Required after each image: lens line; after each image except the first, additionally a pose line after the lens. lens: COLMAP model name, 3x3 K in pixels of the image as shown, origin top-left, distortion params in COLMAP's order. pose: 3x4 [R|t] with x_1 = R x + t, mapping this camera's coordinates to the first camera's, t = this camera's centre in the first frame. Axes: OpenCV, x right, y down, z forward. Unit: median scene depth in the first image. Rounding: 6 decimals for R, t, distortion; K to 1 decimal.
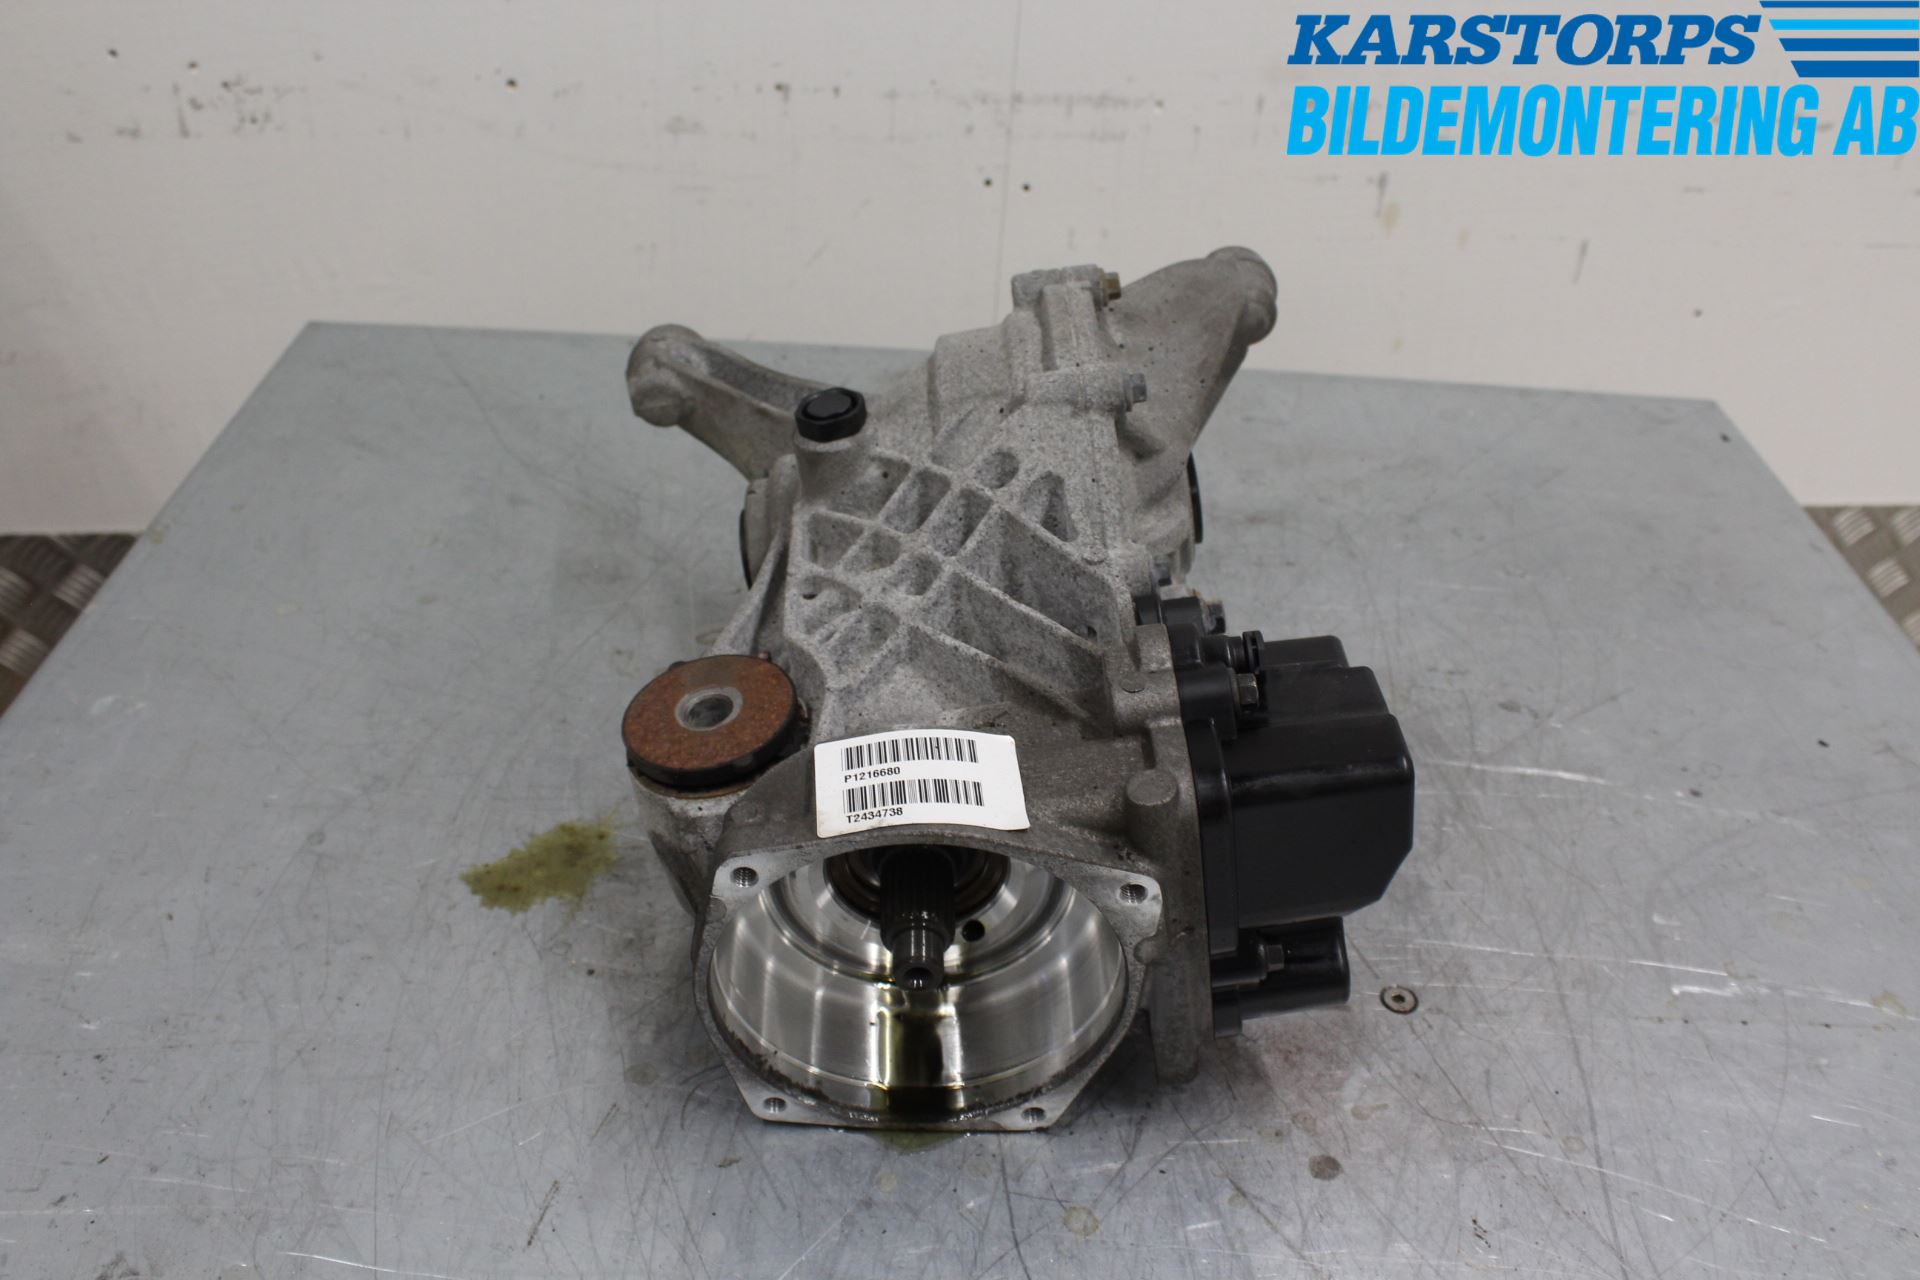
lens RADIAL K [[1636.1, 0, 960.0], [0, 1636.1, 640.0], [0, 0, 1]] dist [-0.184307, 0.176181]
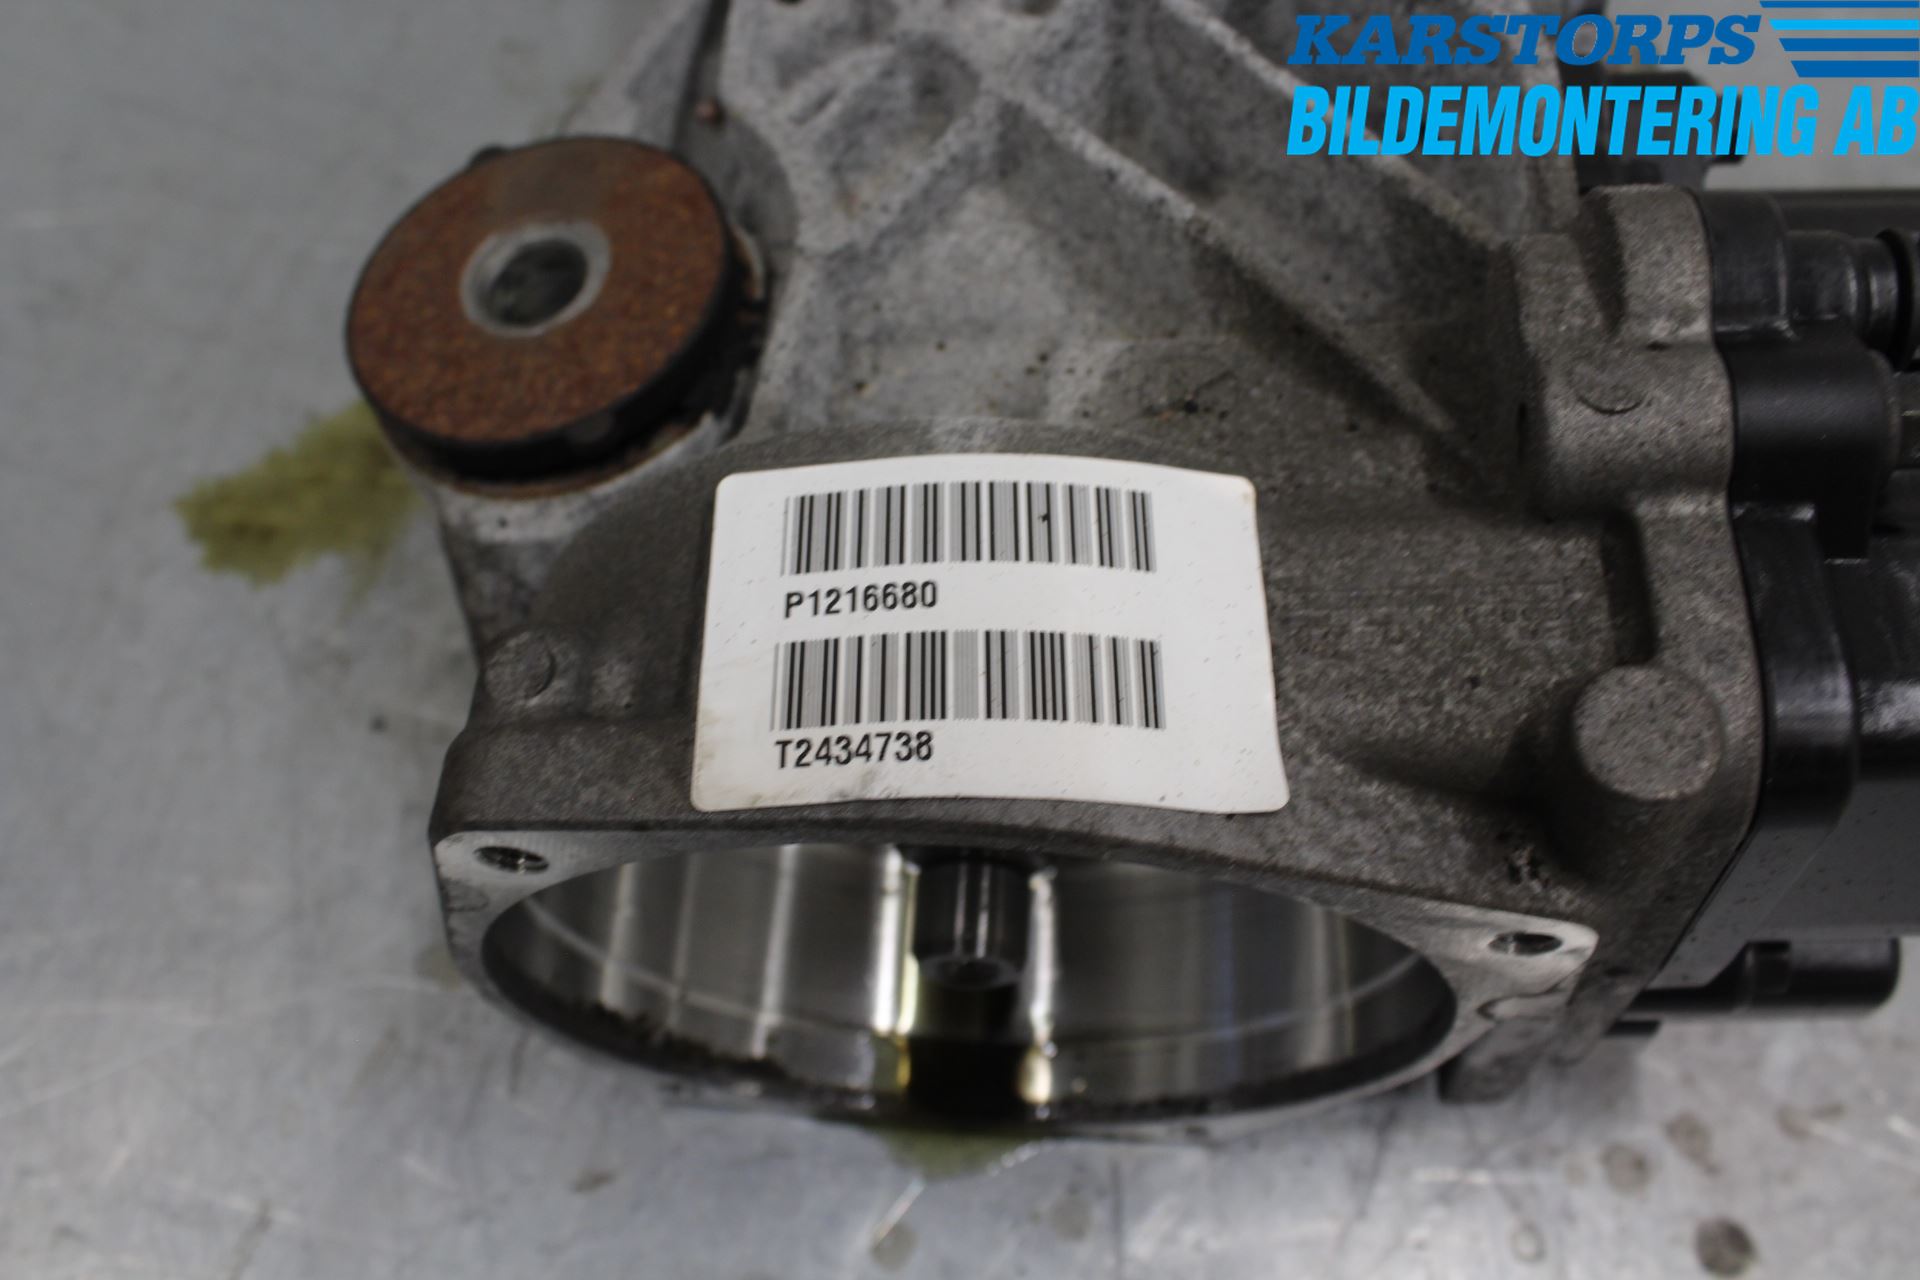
lens RADIAL K [[1636.1, 0, 960.0], [0, 1636.1, 640.0], [0, 0, 1]] dist [-0.184307, 0.176181]
pose [[0.996121, 0.072517, -0.049834, -0.011618], [-0.046221, 0.913180, 0.404926, -0.050263], [0.074871, -0.401052, 0.912990, 0.591885]]
